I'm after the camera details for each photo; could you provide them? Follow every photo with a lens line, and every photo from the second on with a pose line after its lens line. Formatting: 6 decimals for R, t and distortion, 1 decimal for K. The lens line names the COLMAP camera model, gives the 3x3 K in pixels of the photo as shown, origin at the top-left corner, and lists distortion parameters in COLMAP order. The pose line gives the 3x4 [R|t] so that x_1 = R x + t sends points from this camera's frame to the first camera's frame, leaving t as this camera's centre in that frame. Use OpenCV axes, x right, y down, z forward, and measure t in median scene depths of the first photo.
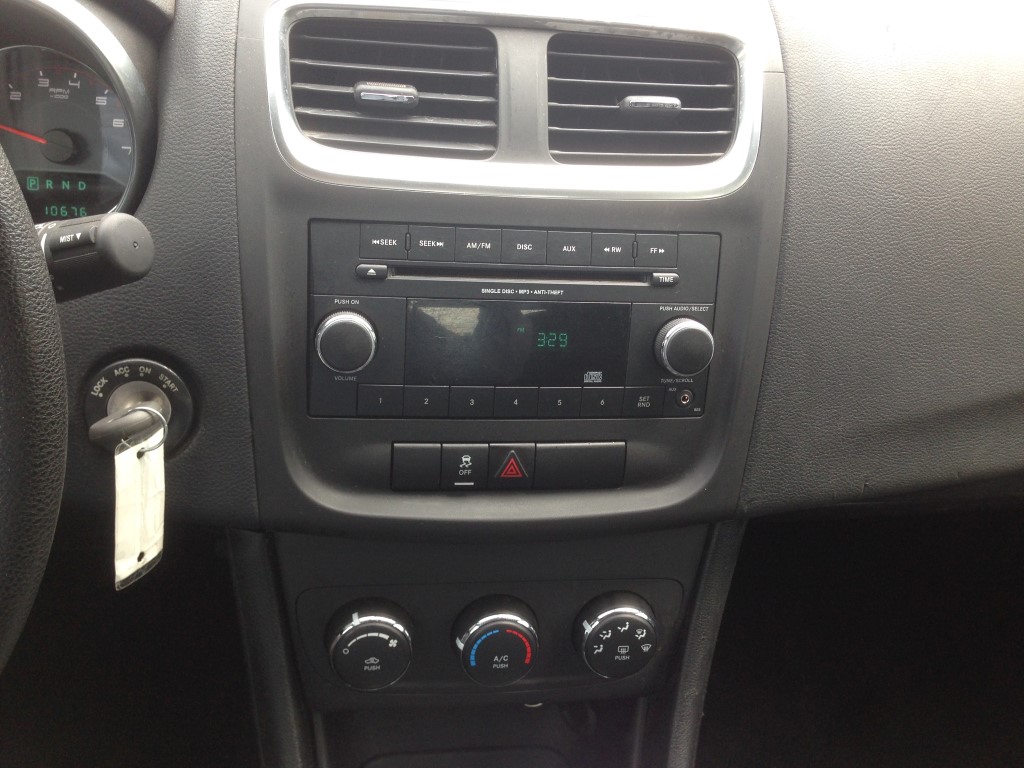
lens RADIAL K [[975.8, 0, 512.0], [0, 975.8, 384.0], [0, 0, 1]] dist [0.007728, -0.102272]
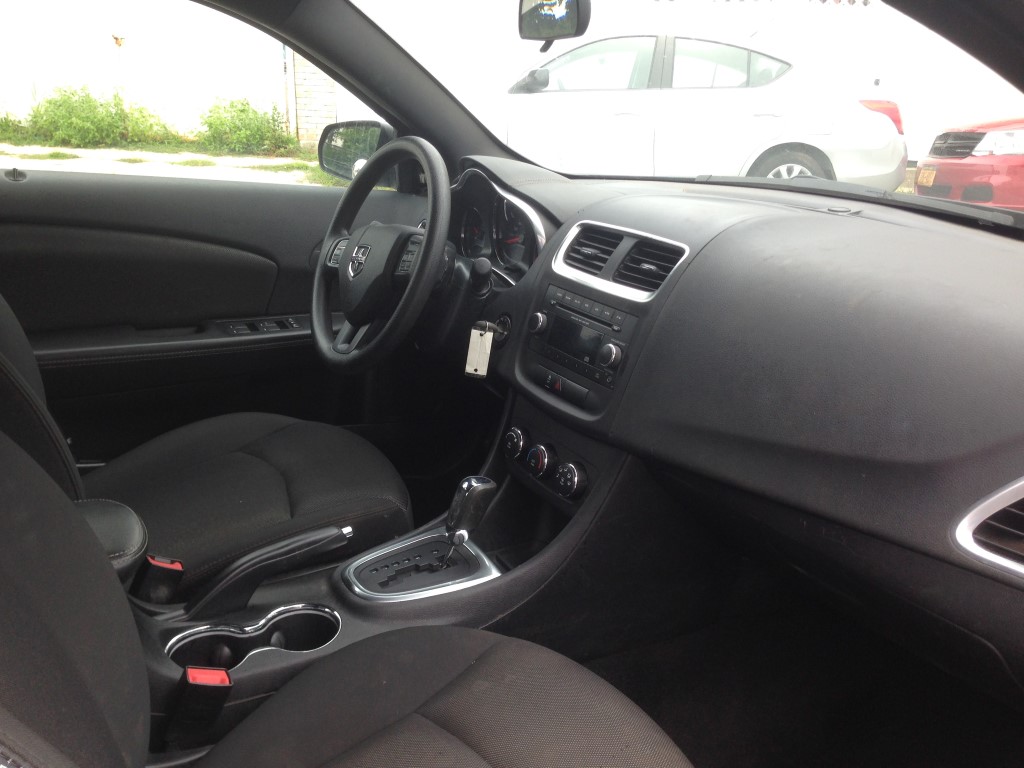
lens RADIAL K [[975.8, 0, 512.0], [0, 975.8, 384.0], [0, 0, 1]] dist [0.007728, -0.102272]
pose [[0.377689, 0.210928, -0.901587, 1.957109], [-0.495185, 0.868777, -0.004189, 0.131949], [0.782395, 0.448035, 0.432577, -0.191163]]
